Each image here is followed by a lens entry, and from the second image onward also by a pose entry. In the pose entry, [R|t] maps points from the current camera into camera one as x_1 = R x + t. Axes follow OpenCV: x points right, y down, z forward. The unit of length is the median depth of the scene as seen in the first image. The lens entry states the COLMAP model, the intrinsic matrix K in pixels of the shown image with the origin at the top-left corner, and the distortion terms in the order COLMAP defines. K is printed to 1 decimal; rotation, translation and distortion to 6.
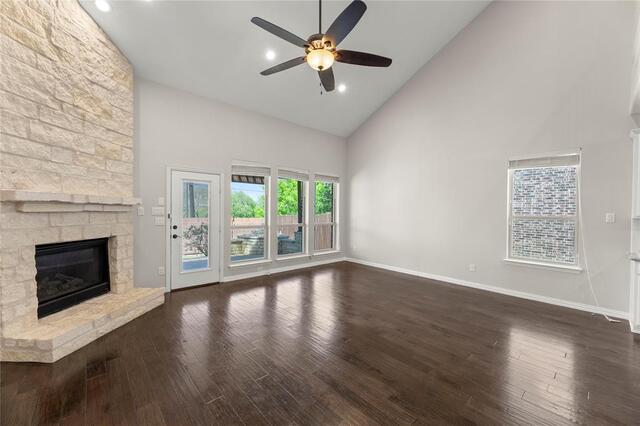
lens RADIAL K [[261.7, 0, 321.2], [0, 261.7, 215.1], [0, 0, 1]] dist [0.017920, 0.000119]
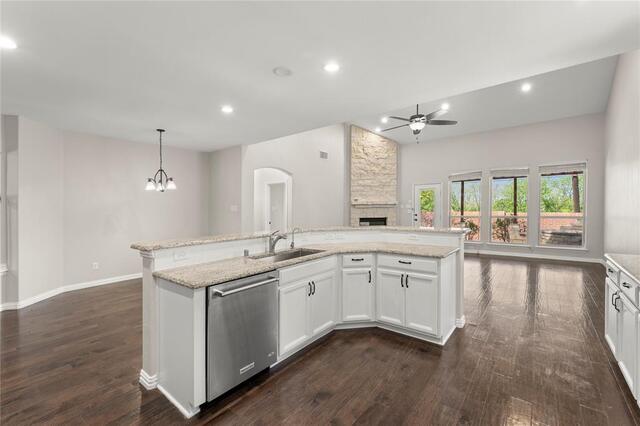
lens RADIAL K [[274.5, 0, 320.0], [0, 274.5, 213.0], [0, 0, 1]] dist [0.000552, 0.000011]
pose [[0.165372, 0.021182, -0.986004, 1.760689], [-0.002240, 0.999775, 0.021102, -0.012664], [0.986229, -0.001281, 0.165383, -0.024876]]
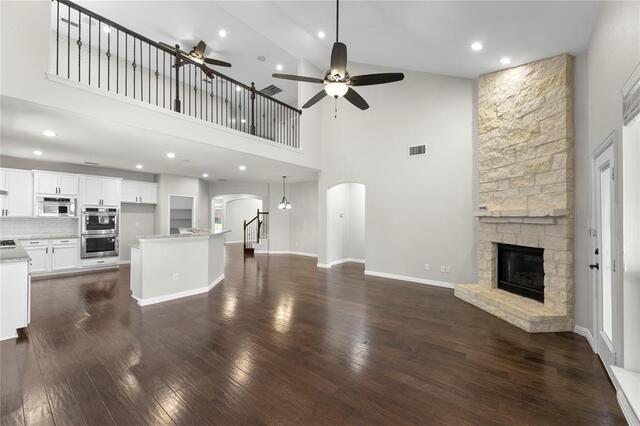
lens RADIAL K [[261.7, 0, 321.2], [0, 261.7, 215.1], [0, 0, 1]] dist [0.017920, 0.000119]
pose [[-0.987397, -0.011819, -0.157820, 0.233897], [-0.012582, 0.999913, 0.003836, -0.043441], [0.157761, 0.005774, -0.987460, 2.053114]]
